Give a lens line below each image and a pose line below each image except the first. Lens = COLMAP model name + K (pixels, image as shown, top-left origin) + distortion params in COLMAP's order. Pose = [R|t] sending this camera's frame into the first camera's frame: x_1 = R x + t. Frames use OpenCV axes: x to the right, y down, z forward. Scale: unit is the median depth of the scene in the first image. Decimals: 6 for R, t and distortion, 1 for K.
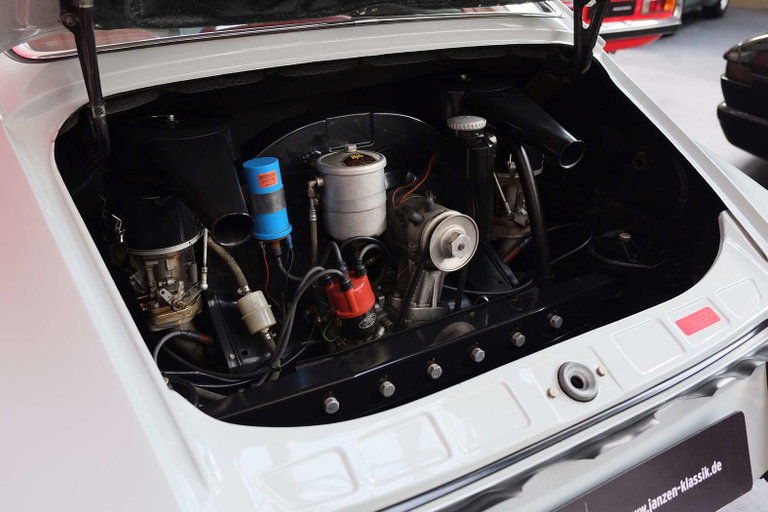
lens RADIAL K [[646.9, 0, 384.0], [0, 646.9, 256.0], [0, 0, 1]] dist [-0.043922, -0.002478]
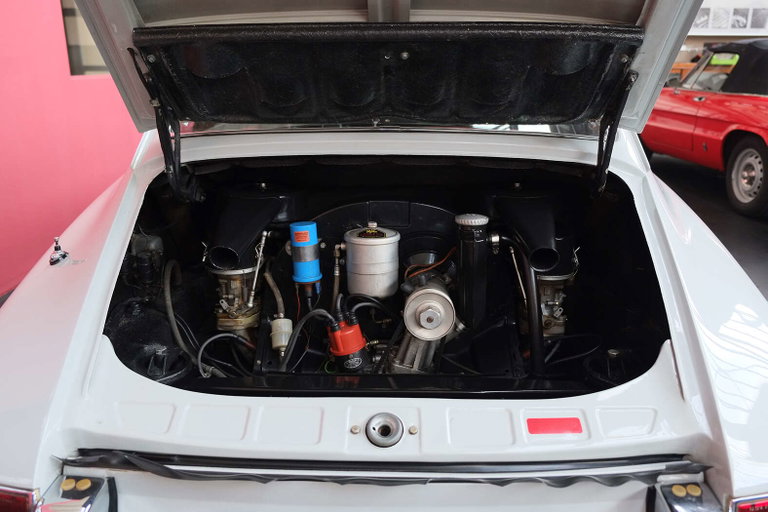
lens RADIAL K [[605.4, 0, 384.0], [0, 605.4, 256.0], [0, 0, 1]] dist [-0.077551, -0.000868]
pose [[0.856126, 0.168076, -0.488671, 0.563405], [-0.238475, 0.967417, -0.085058, -0.012912], [0.458452, 0.189356, 0.868312, -0.006636]]
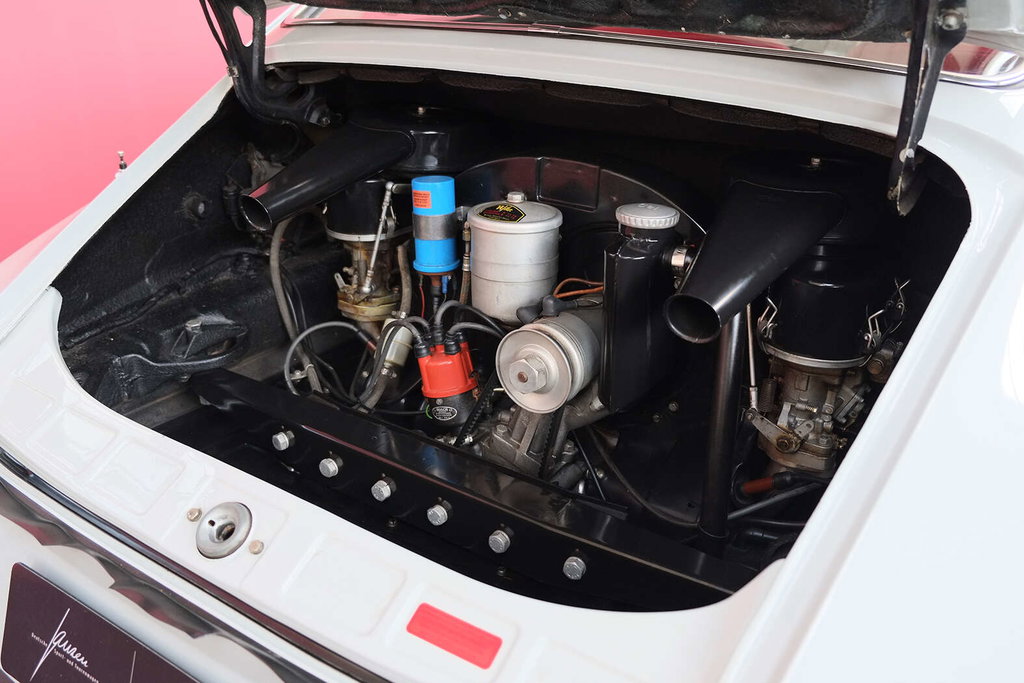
lens RADIAL K [[868.2, 0, 510.5], [0, 868.2, 323.7], [0, 0, 1]] dist [-0.000018, 0.000083]
pose [[0.436139, 0.385285, -0.813227, 0.825608], [-0.394042, 0.894229, 0.212334, -0.249882], [0.809020, 0.227839, 0.541827, 0.491220]]
